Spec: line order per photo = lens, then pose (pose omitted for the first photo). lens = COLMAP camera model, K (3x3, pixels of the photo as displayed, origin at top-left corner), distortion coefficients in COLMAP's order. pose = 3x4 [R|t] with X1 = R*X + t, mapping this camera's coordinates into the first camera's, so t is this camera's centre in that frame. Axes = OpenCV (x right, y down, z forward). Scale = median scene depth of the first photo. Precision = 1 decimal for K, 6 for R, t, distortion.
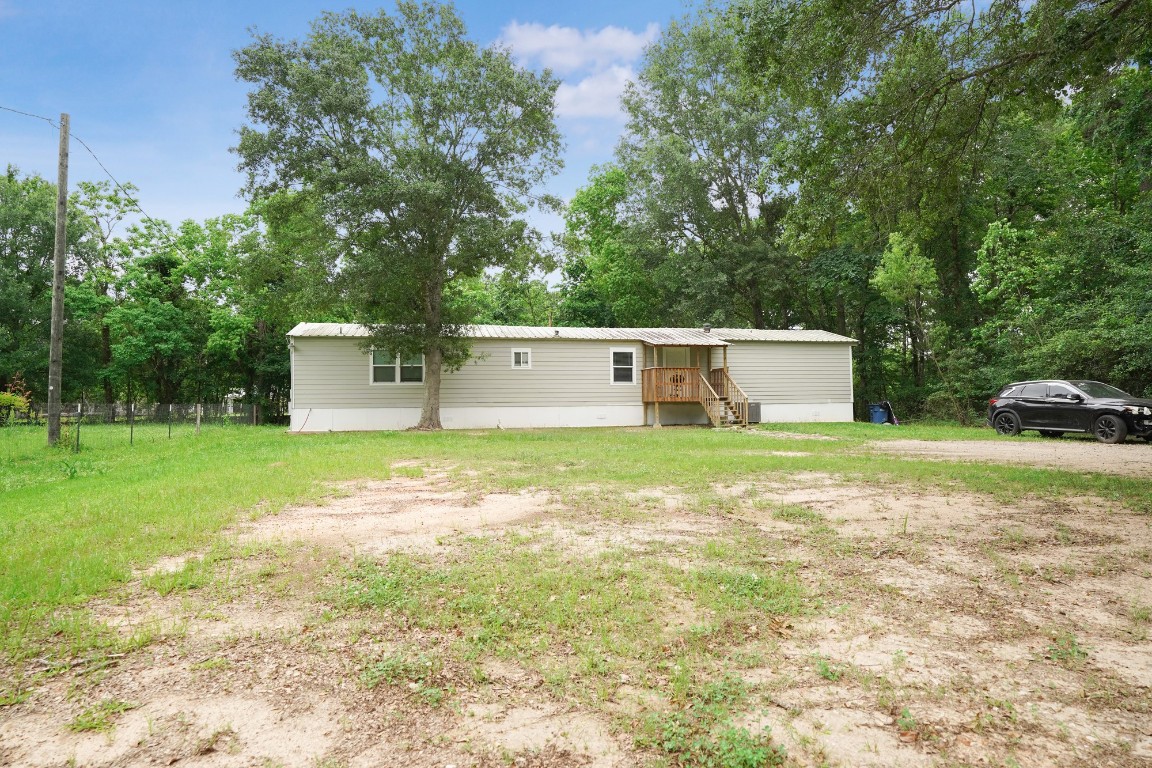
lens RADIAL K [[662.8, 0, 576.9], [0, 662.8, 377.3], [0, 0, 1]] dist [-0.039557, 0.039830]
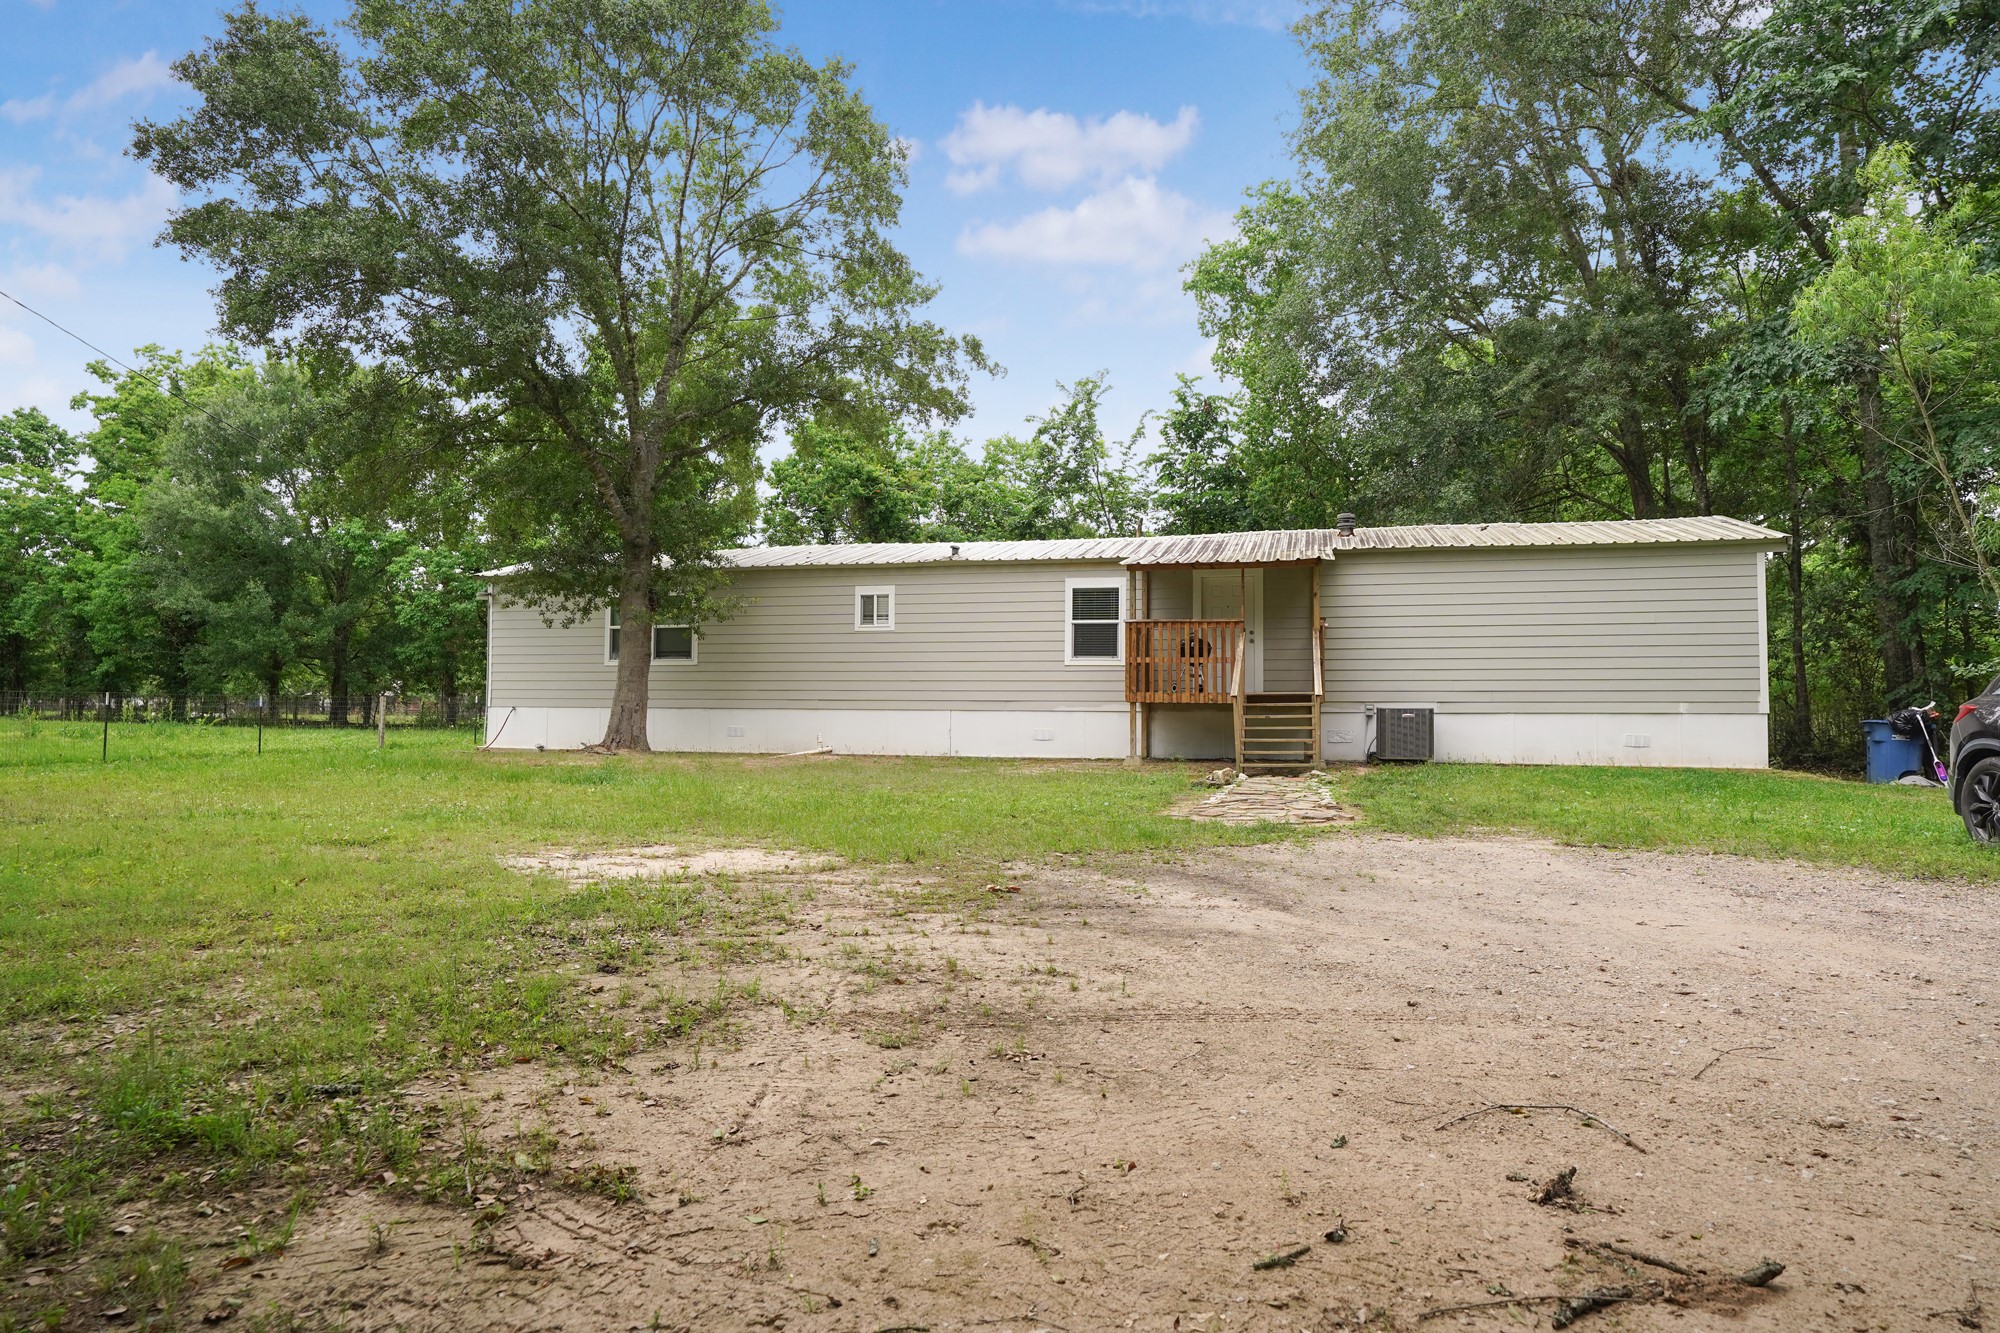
lens RADIAL K [[1150.7, 0, 1001.6], [0, 1150.7, 654.9], [0, 0, 1]] dist [-0.039557, 0.039830]
pose [[0.885499, -0.006486, -0.464596, 0.492043], [0.002863, 0.999960, -0.008502, 0.016107], [0.464633, 0.006199, 0.885482, 0.404341]]
